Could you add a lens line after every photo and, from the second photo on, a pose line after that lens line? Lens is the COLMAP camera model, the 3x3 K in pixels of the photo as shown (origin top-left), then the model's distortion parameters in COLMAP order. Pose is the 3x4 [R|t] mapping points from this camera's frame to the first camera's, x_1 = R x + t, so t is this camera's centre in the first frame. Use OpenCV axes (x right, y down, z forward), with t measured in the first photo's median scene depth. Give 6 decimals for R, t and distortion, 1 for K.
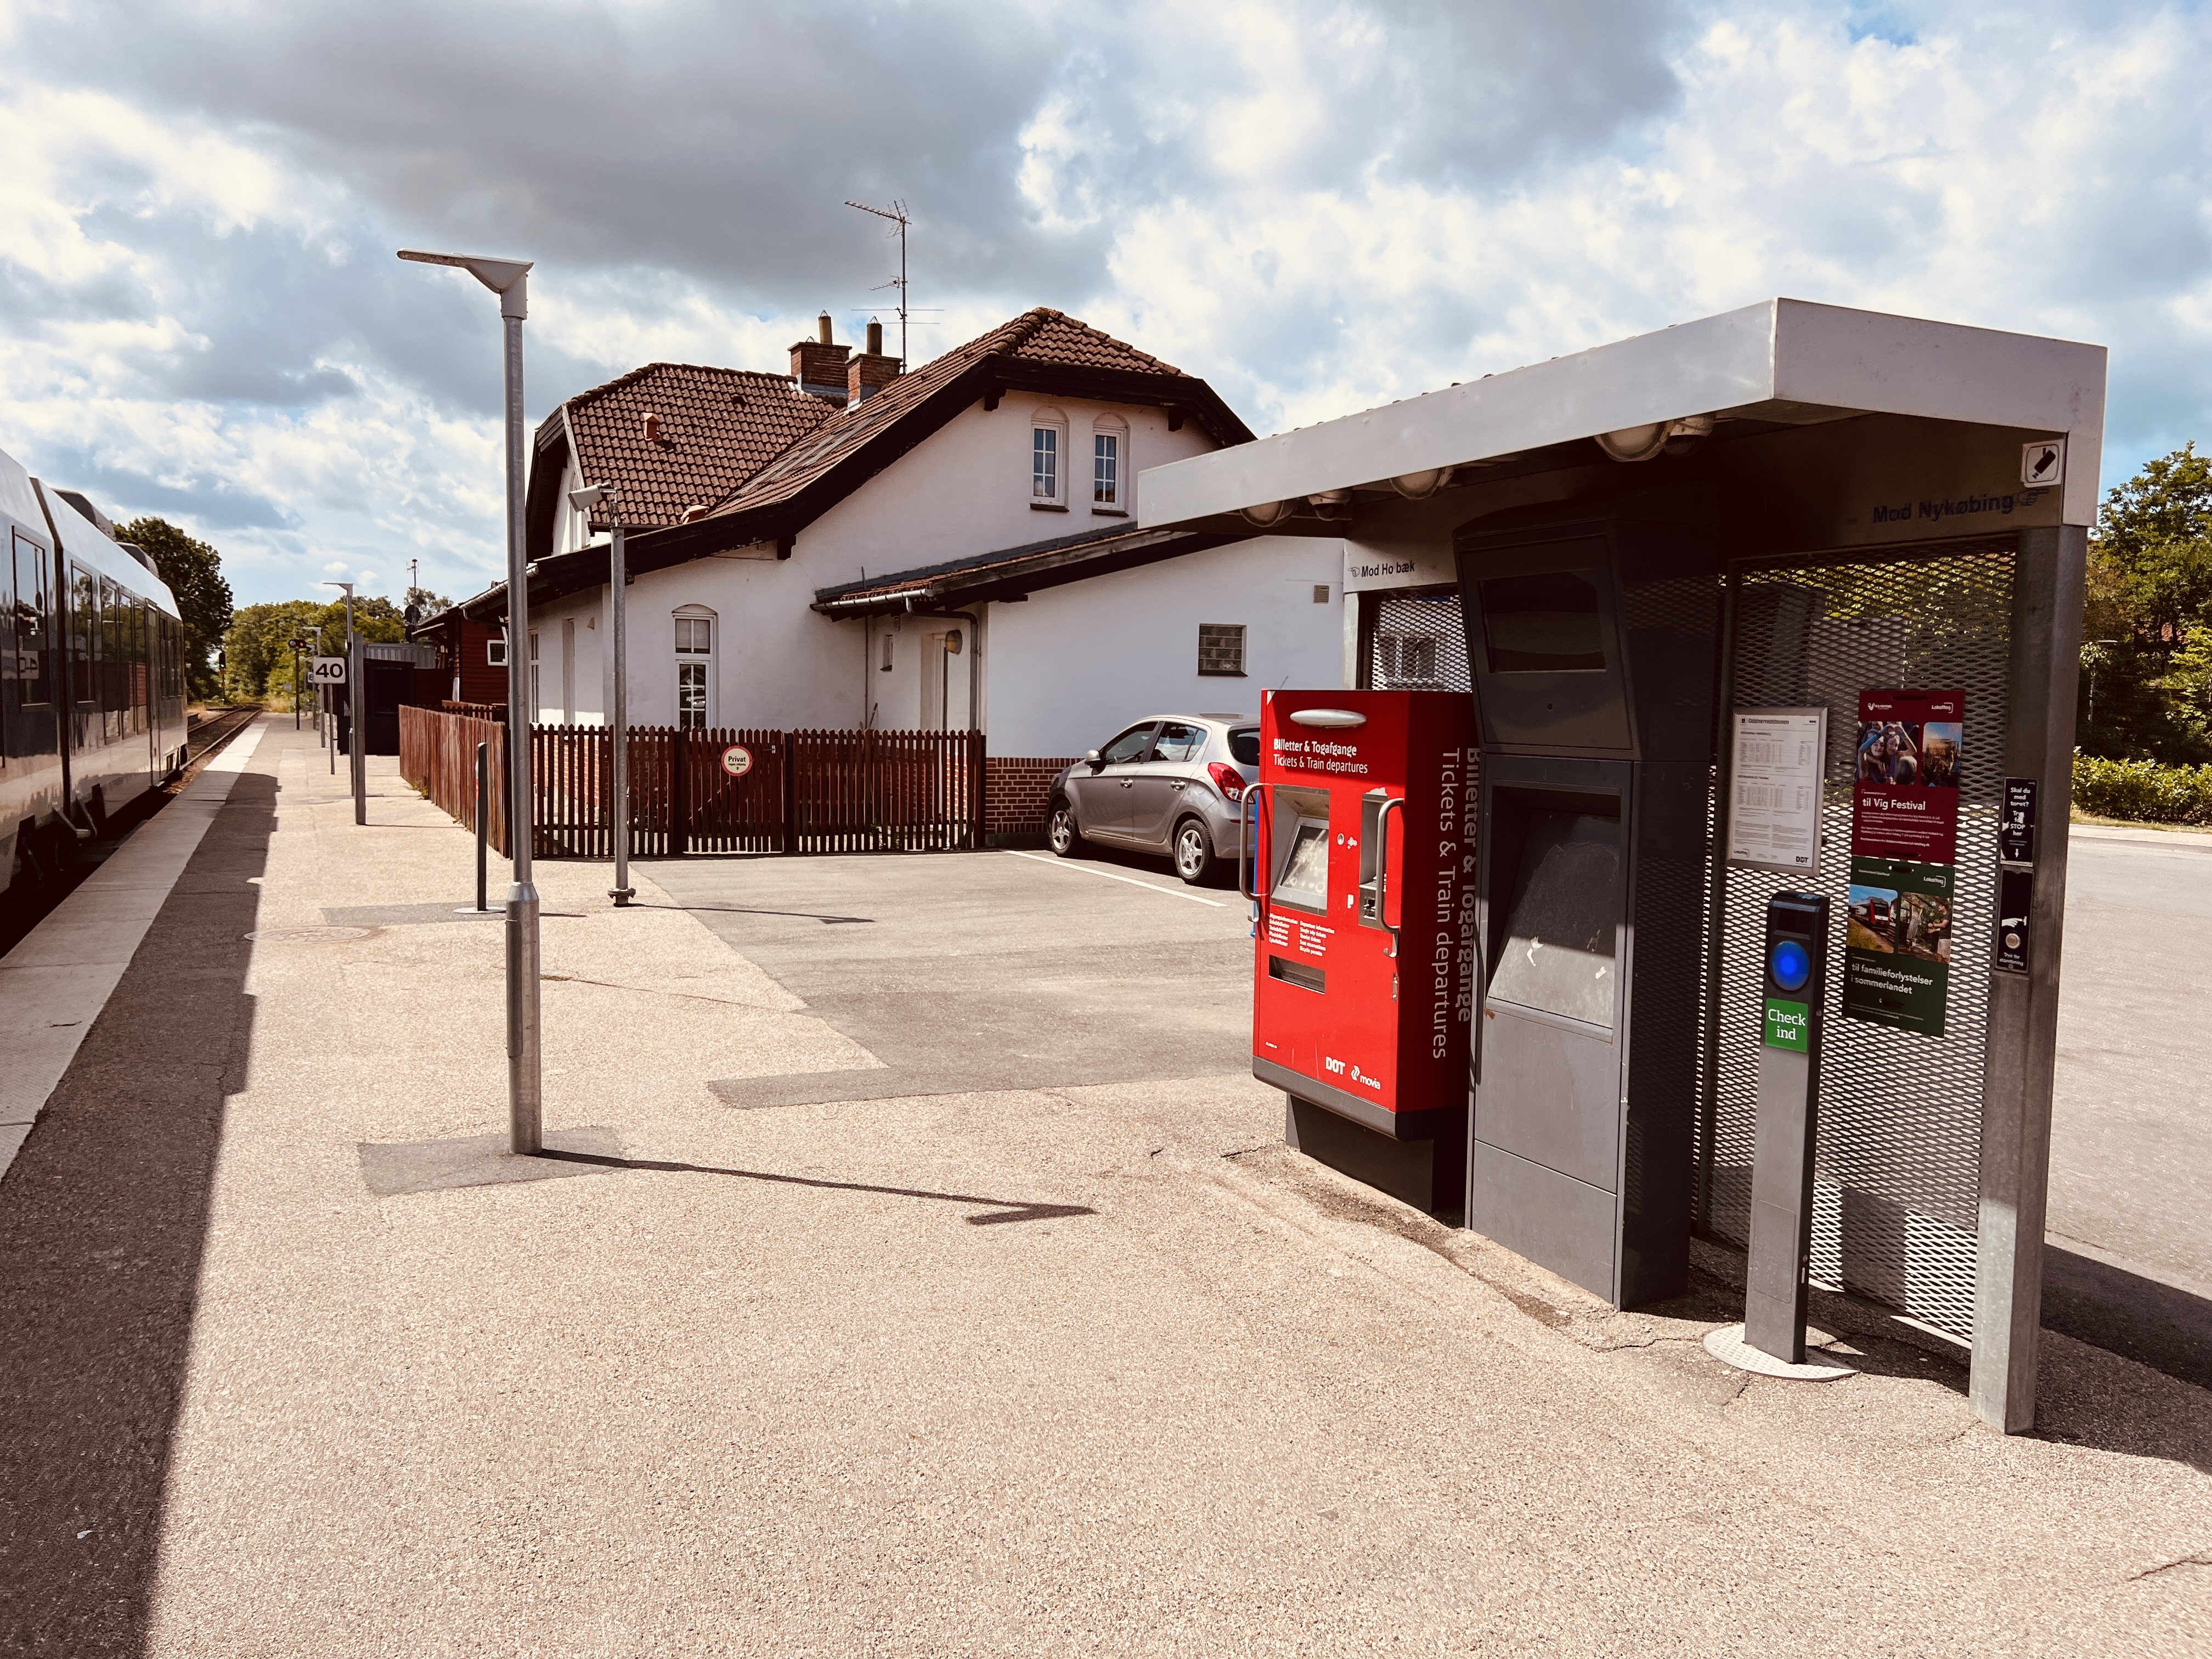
lens RADIAL K [[1663.5, 0, 1115.1], [0, 1663.5, 859.0], [0, 0, 1]] dist [0.058933, -0.043316]
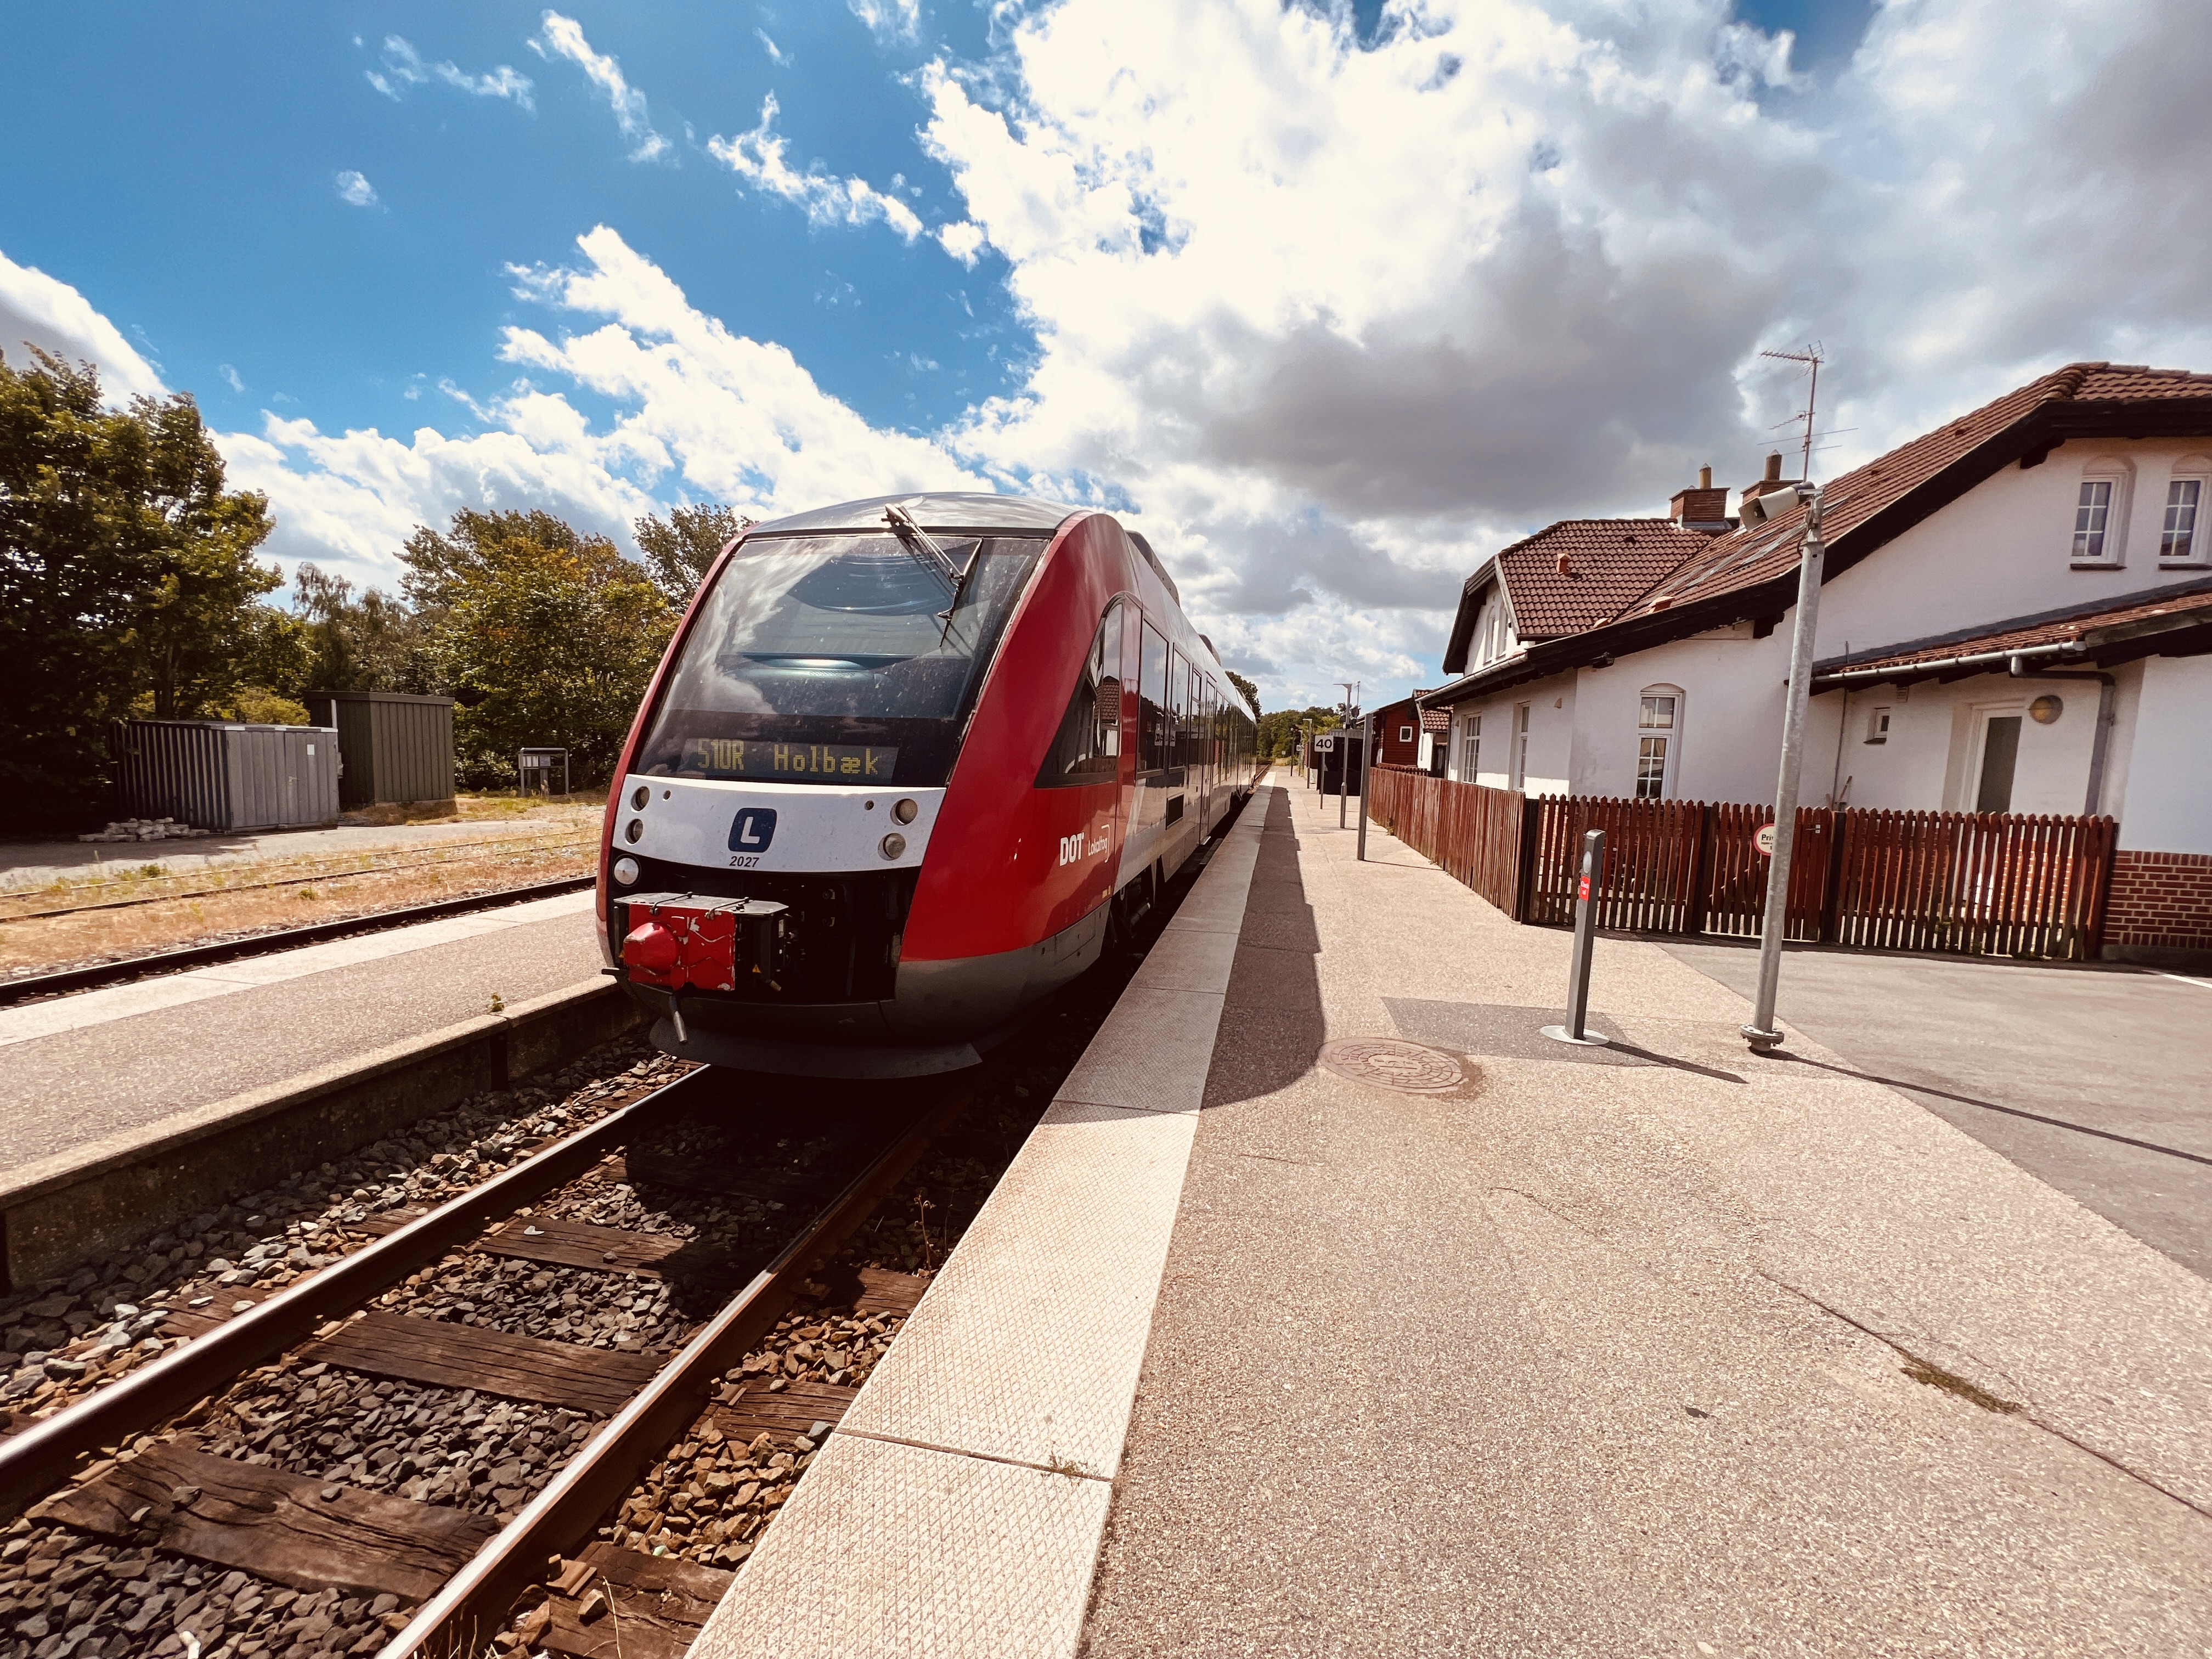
lens RADIAL K [[880.1, 0, 1105.1], [0, 880.1, 841.9], [0, 0, 1]] dist [-0.001470, 0.000347]
pose [[0.796085, 0.071373, -0.600961, -0.175615], [-0.072657, 0.997110, 0.022173, -0.031722], [0.600807, 0.026012, 0.798971, 0.296226]]
